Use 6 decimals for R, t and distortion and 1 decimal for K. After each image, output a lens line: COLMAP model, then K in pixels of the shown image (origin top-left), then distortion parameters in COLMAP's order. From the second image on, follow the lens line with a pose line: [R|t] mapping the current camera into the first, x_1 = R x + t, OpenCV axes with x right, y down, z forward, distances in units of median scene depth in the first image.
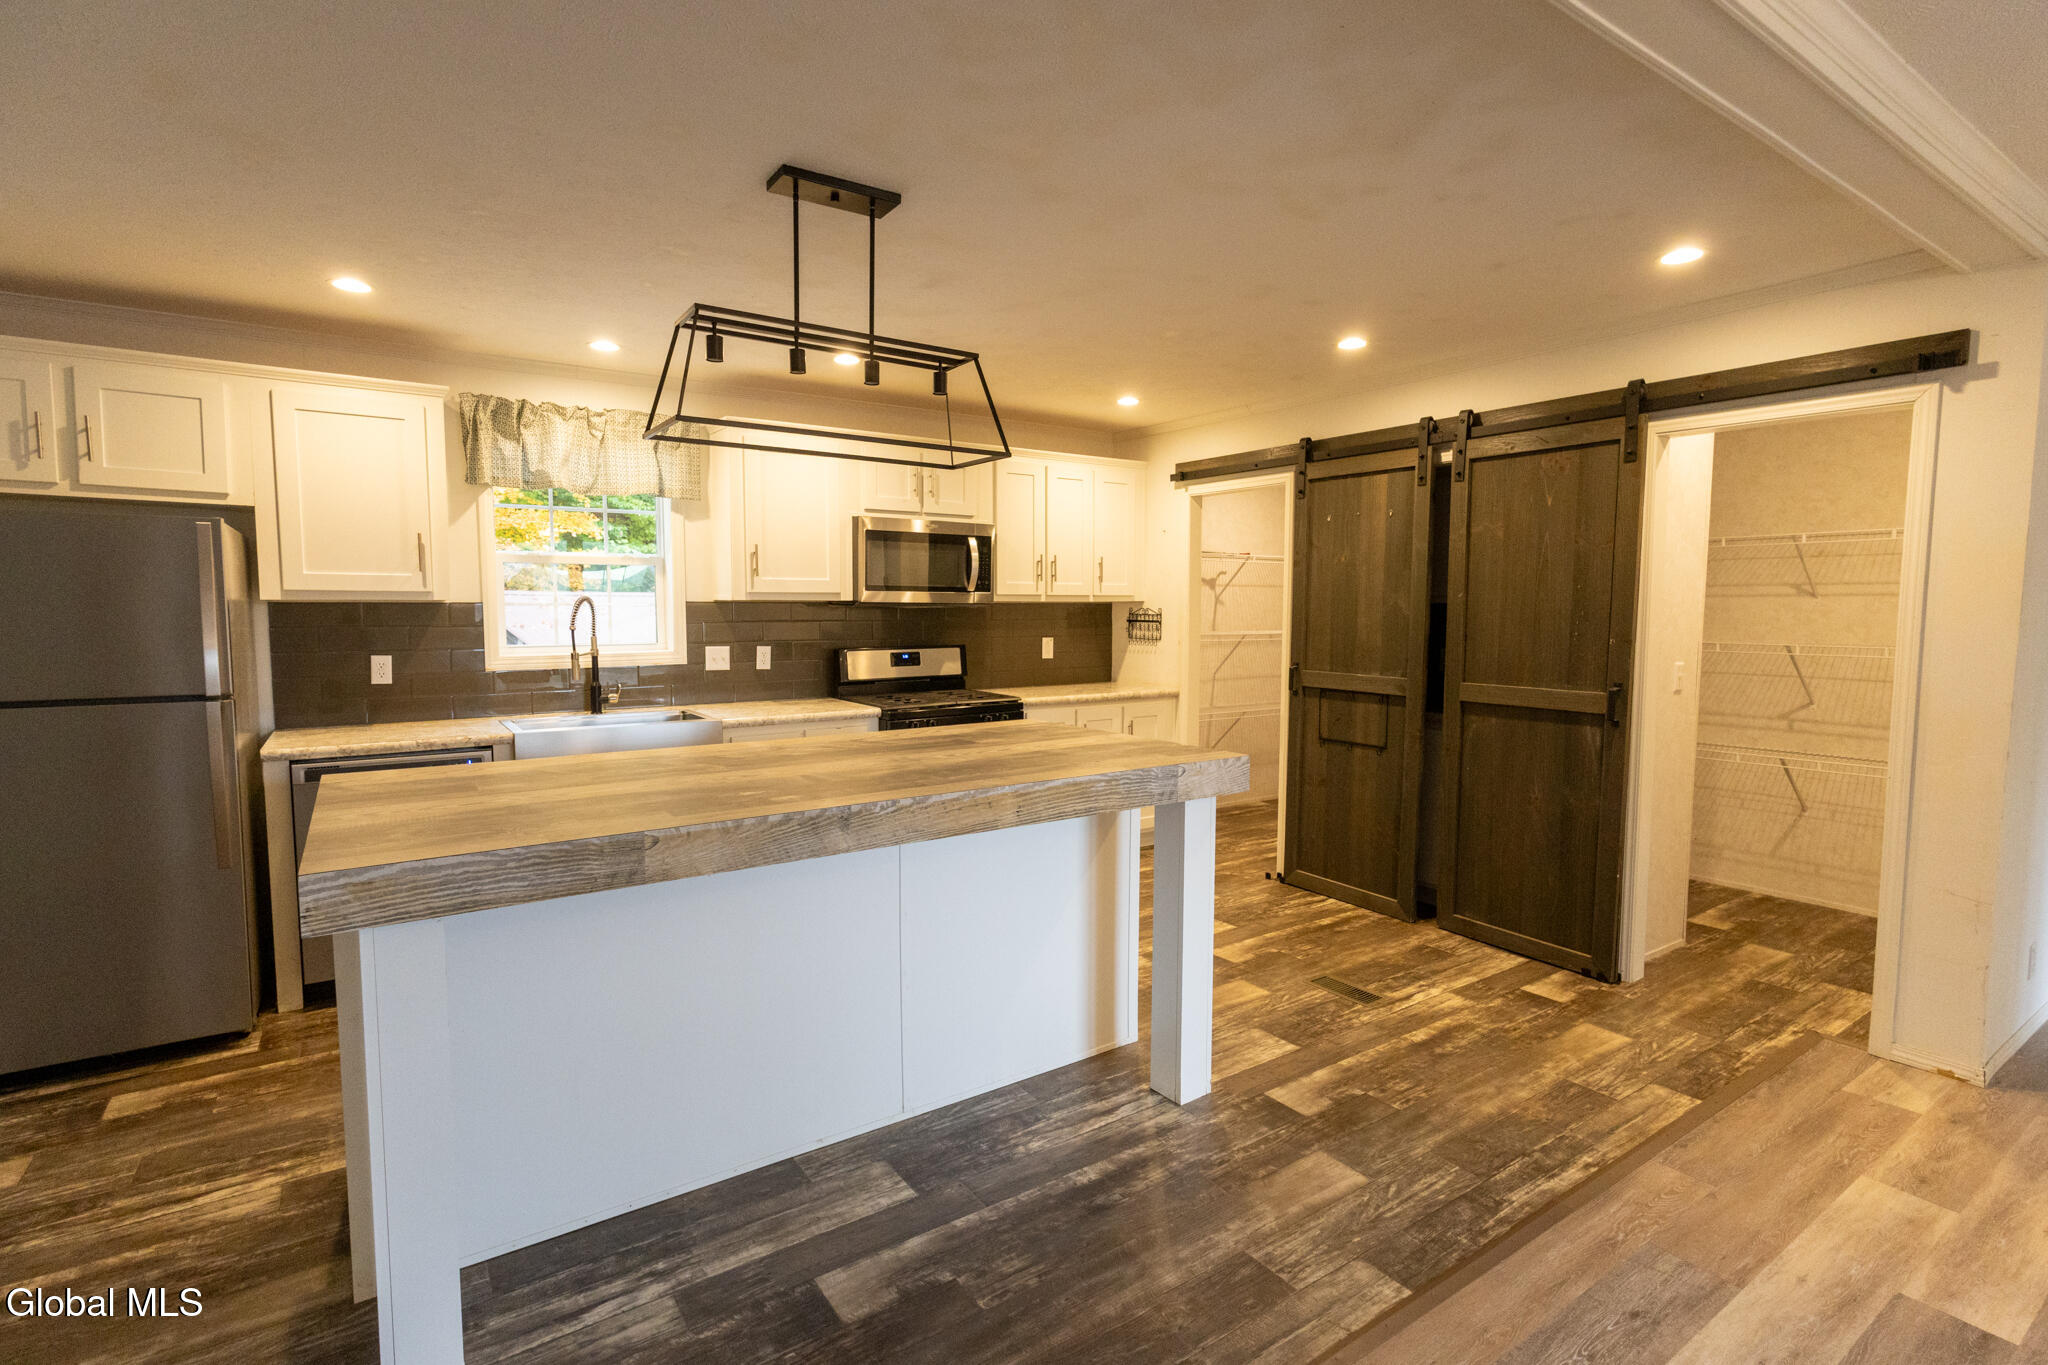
lens RADIAL K [[1018.4, 0, 1024.0], [0, 1018.4, 682.5], [0, 0, 1]] dist [0.003349, 0.000956]
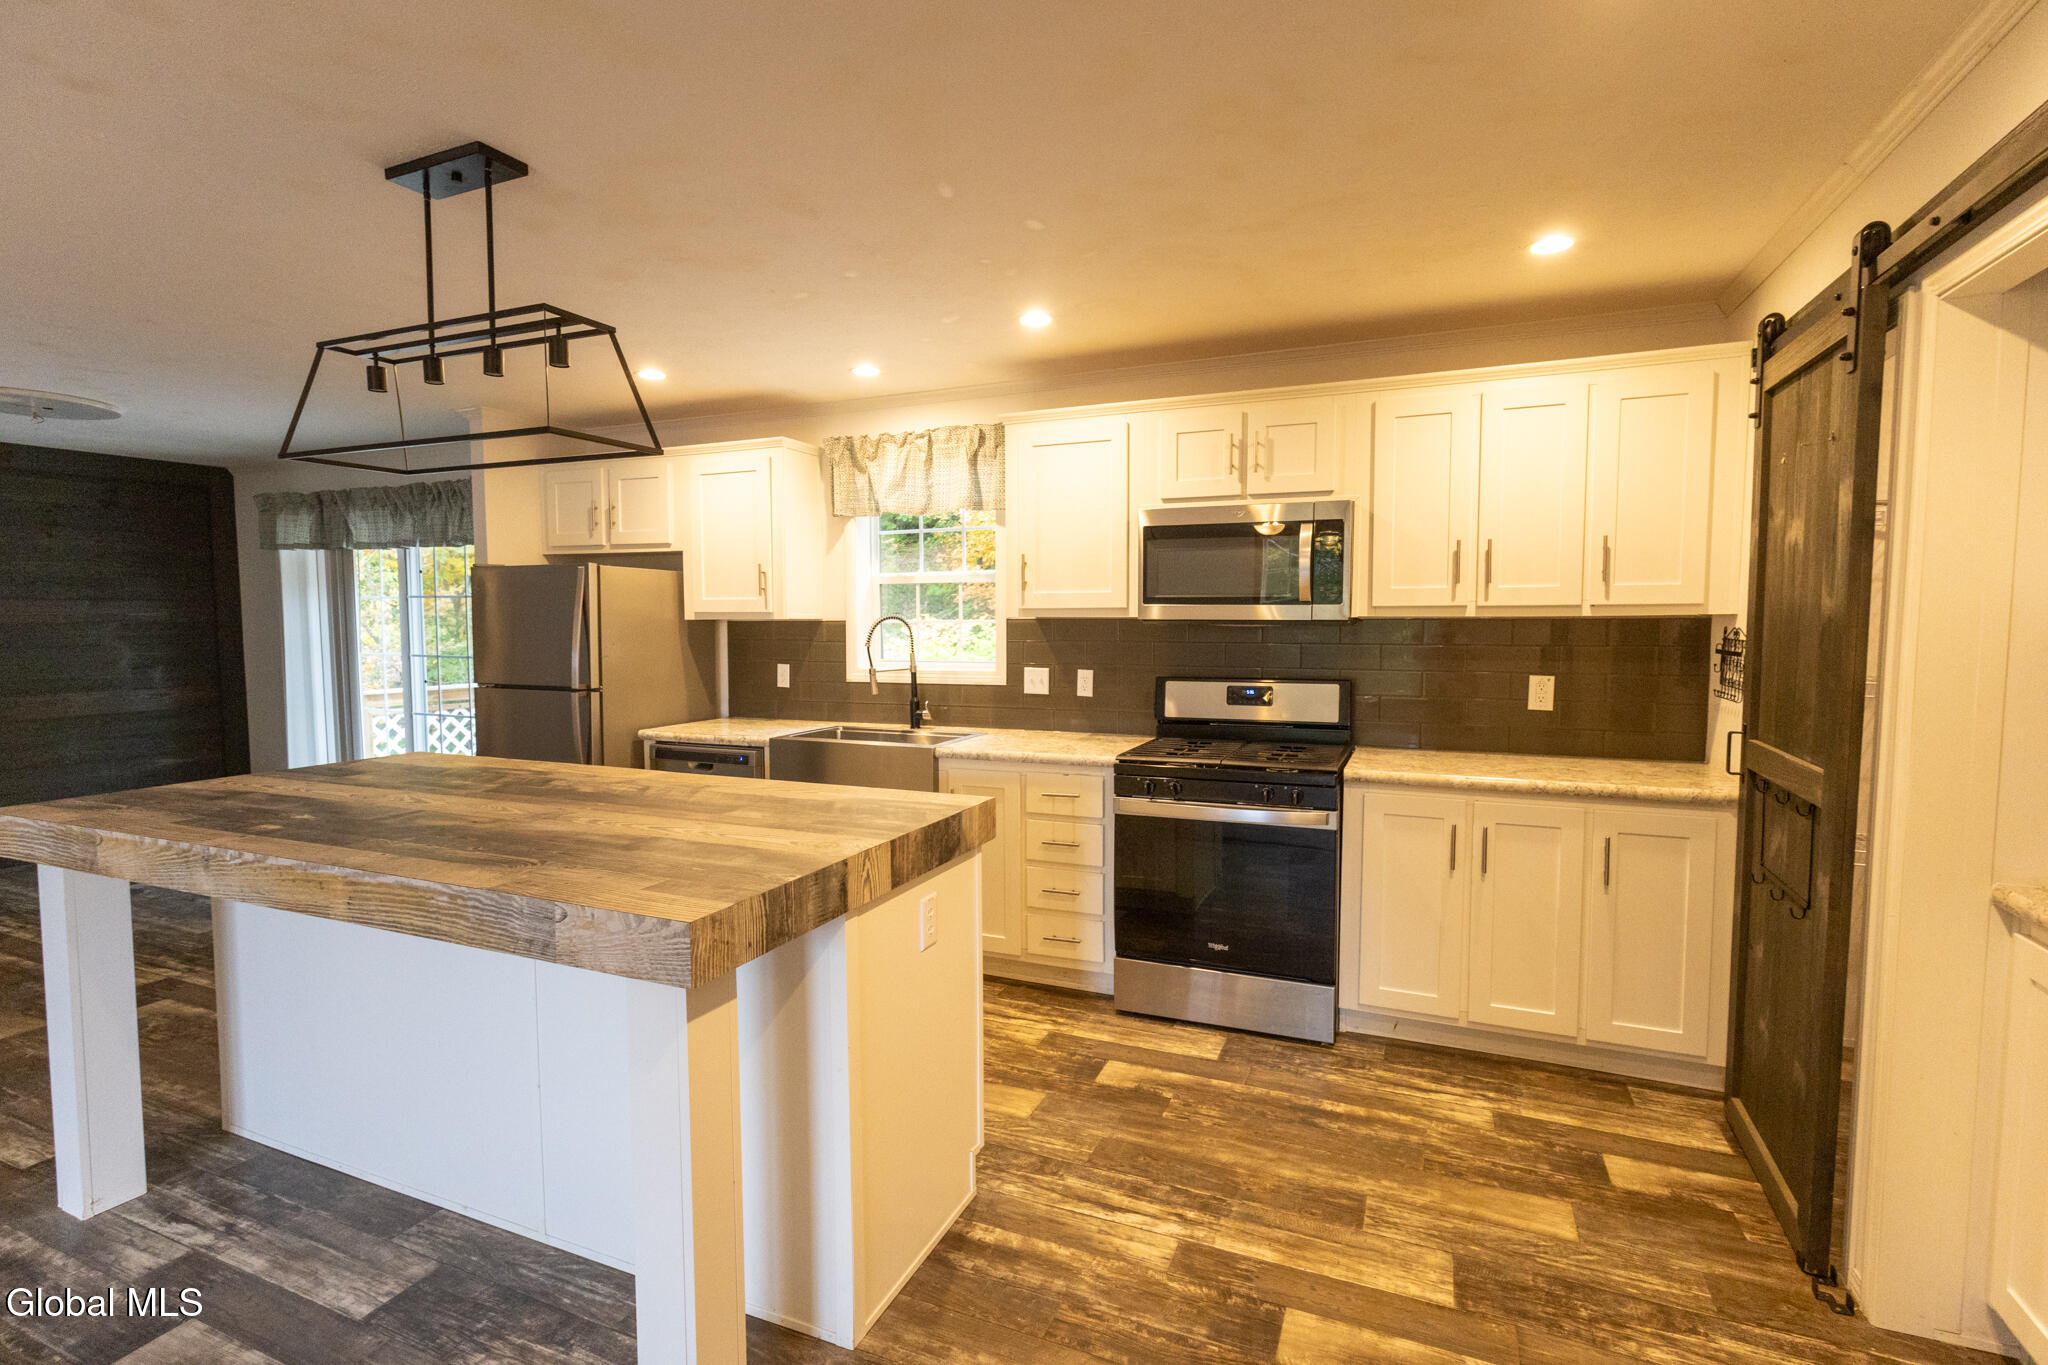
lens RADIAL K [[985.9, 0, 1025.6], [0, 985.9, 678.5], [0, 0, 1]] dist [0.002344, 0.001262]
pose [[0.509844, 0.052188, -0.858683, 0.494448], [-0.061320, 0.997824, 0.024236, -0.051158], [0.858079, 0.040298, 0.511934, 0.588924]]
